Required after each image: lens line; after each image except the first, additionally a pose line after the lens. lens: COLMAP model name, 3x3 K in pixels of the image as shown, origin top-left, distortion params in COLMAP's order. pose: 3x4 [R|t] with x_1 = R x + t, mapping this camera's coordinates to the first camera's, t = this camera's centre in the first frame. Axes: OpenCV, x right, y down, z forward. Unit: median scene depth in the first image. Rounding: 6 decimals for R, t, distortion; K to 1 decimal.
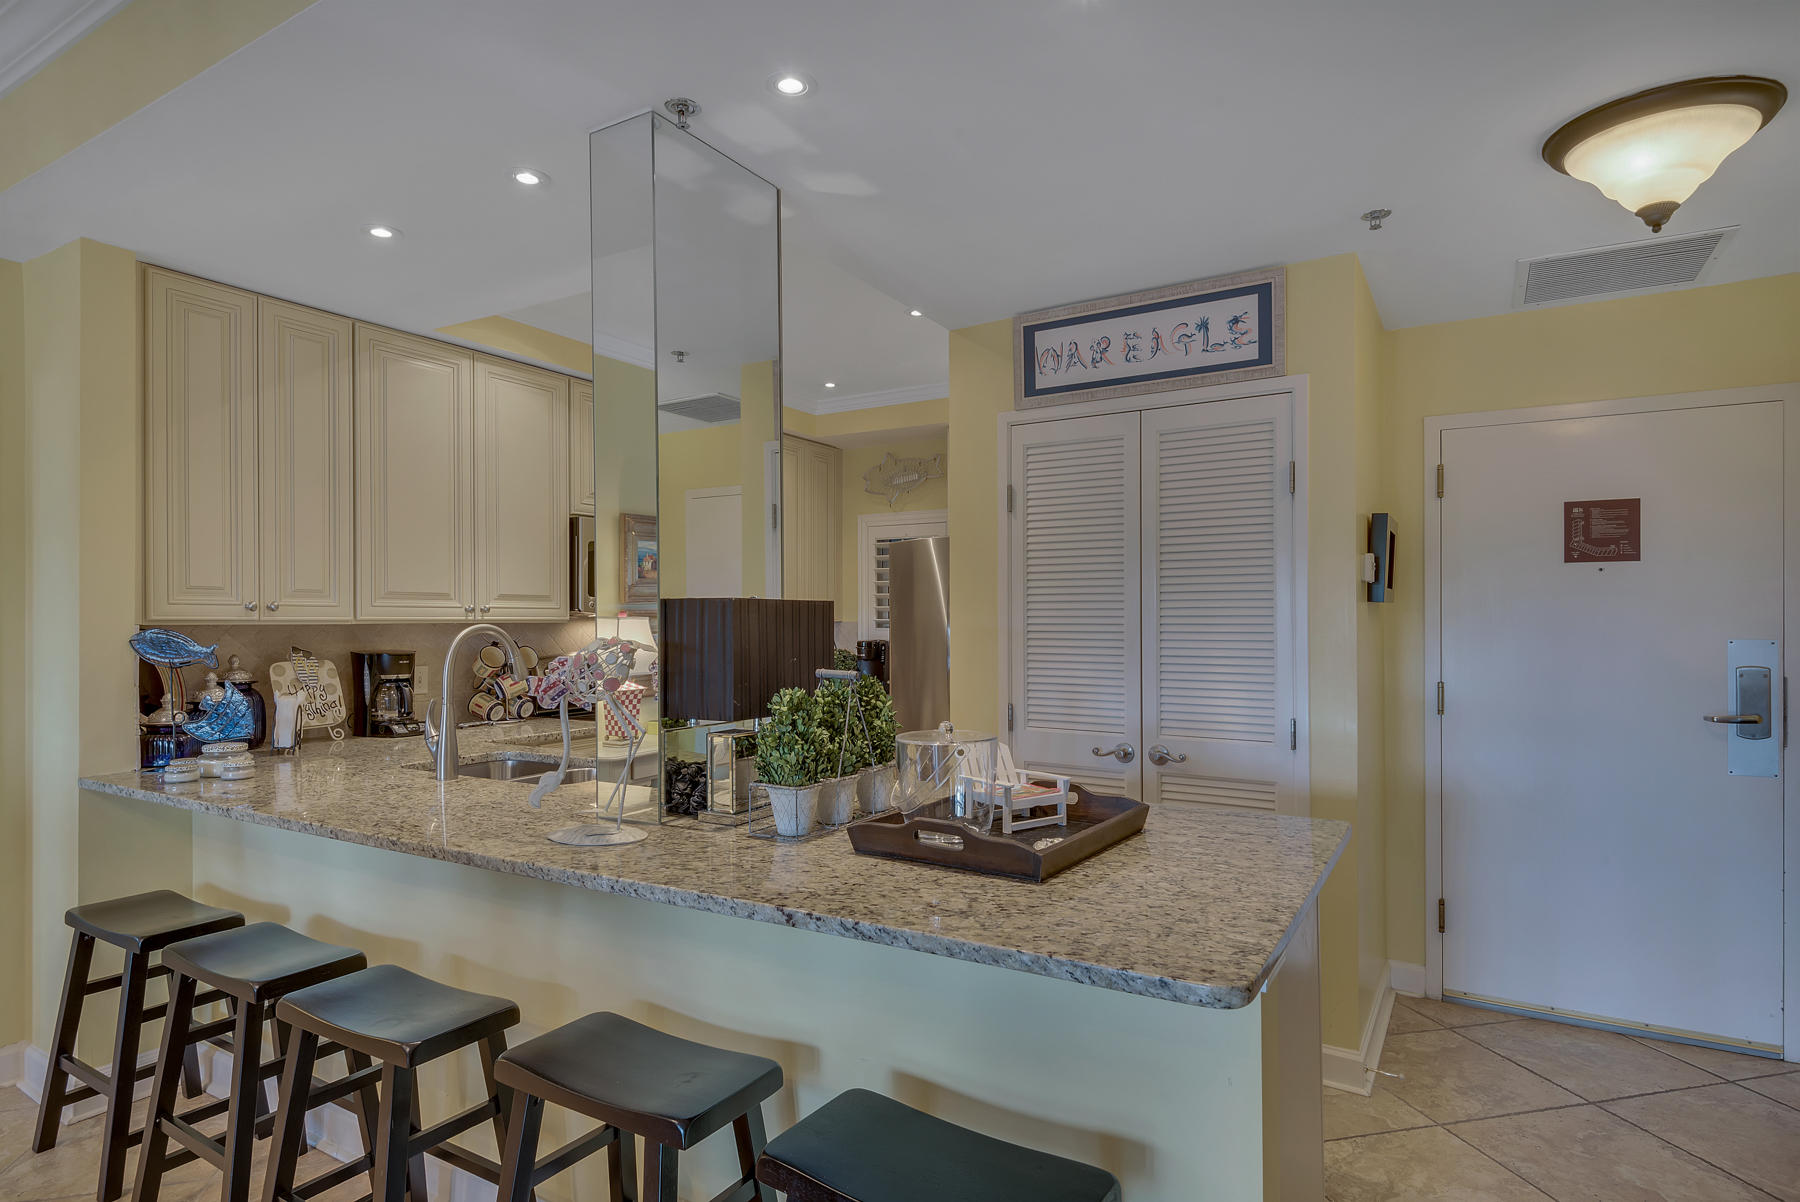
lens RADIAL K [[986.3, 0, 902.7], [0, 986.3, 612.4], [0, 0, 1]] dist [0.004850, -0.003029]
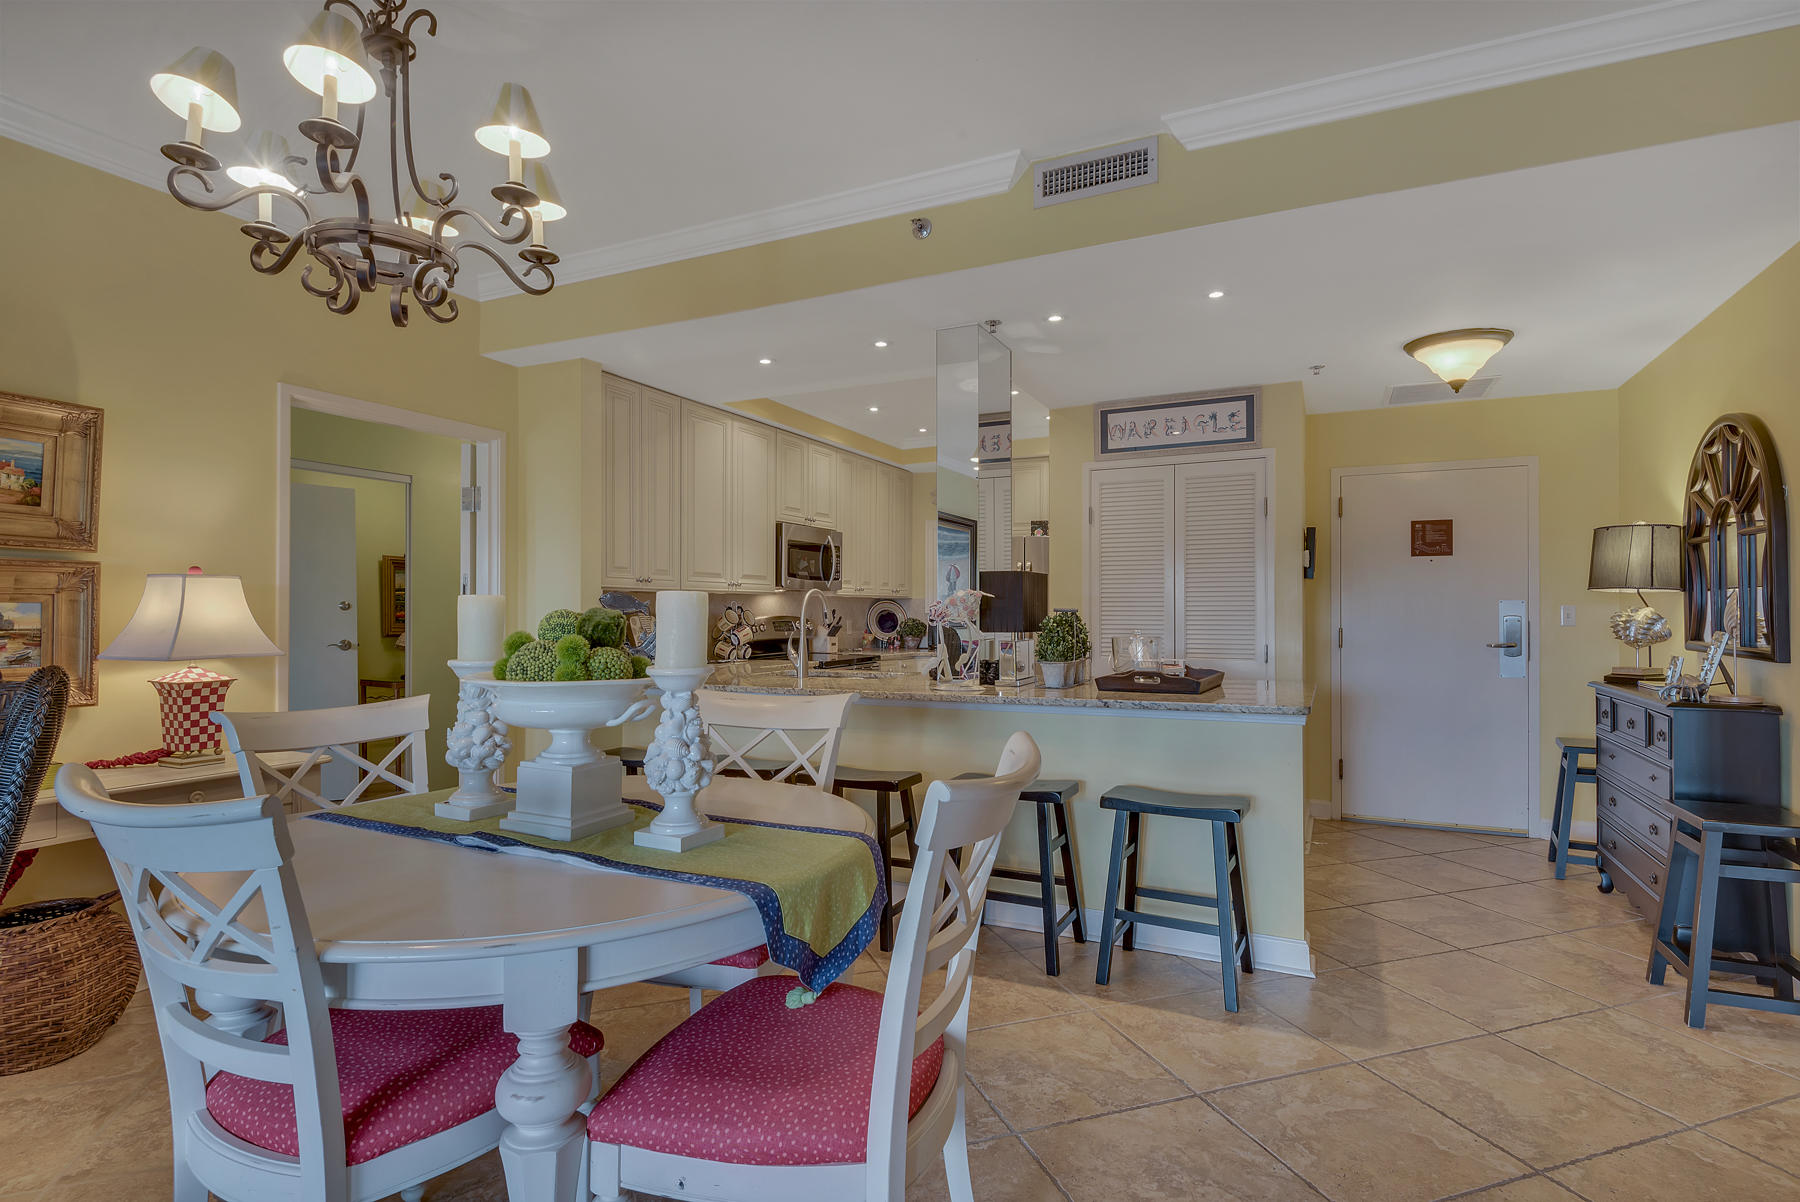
lens RADIAL K [[942.1, 0, 892.0], [0, 942.1, 608.0], [0, 0, 1]] dist [-0.001673, -0.001667]
pose [[0.995579, -0.000670, 0.093923, -0.376727], [0.000301, 0.999992, 0.003947, 0.032135], [-0.093925, -0.003901, 0.995572, -0.536158]]
